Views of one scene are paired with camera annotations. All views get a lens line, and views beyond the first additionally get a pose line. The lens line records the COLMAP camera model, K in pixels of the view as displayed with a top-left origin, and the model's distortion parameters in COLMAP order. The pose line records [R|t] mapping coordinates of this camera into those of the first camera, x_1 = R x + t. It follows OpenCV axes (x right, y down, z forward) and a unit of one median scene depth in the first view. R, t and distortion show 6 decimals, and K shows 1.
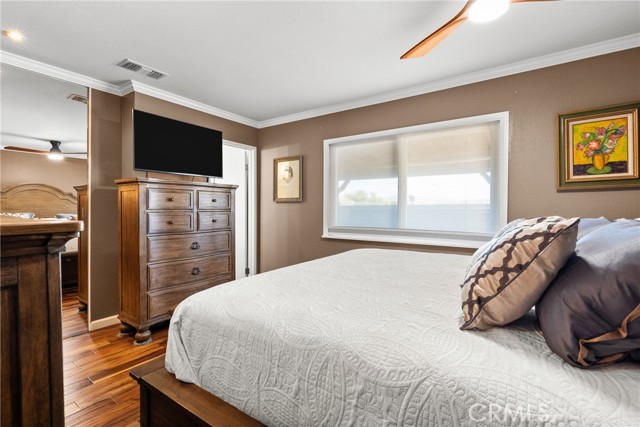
lens RADIAL K [[293.4, 0, 317.9], [0, 293.4, 208.8], [0, 0, 1]] dist [-0.006014, 0.004350]
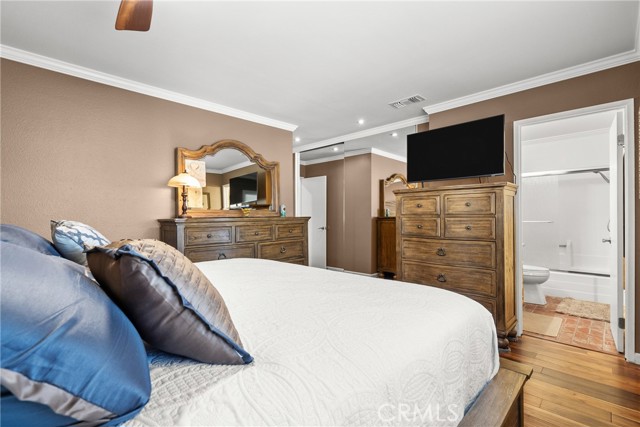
lens RADIAL K [[293.4, 0, 316.3], [0, 293.4, 217.1], [0, 0, 1]] dist [-0.006014, 0.004350]
pose [[-0.200885, 0.001533, -0.979614, 0.650606], [-0.004813, 0.999985, 0.002552, 0.010167], [0.979603, 0.005228, -0.200874, 0.832128]]
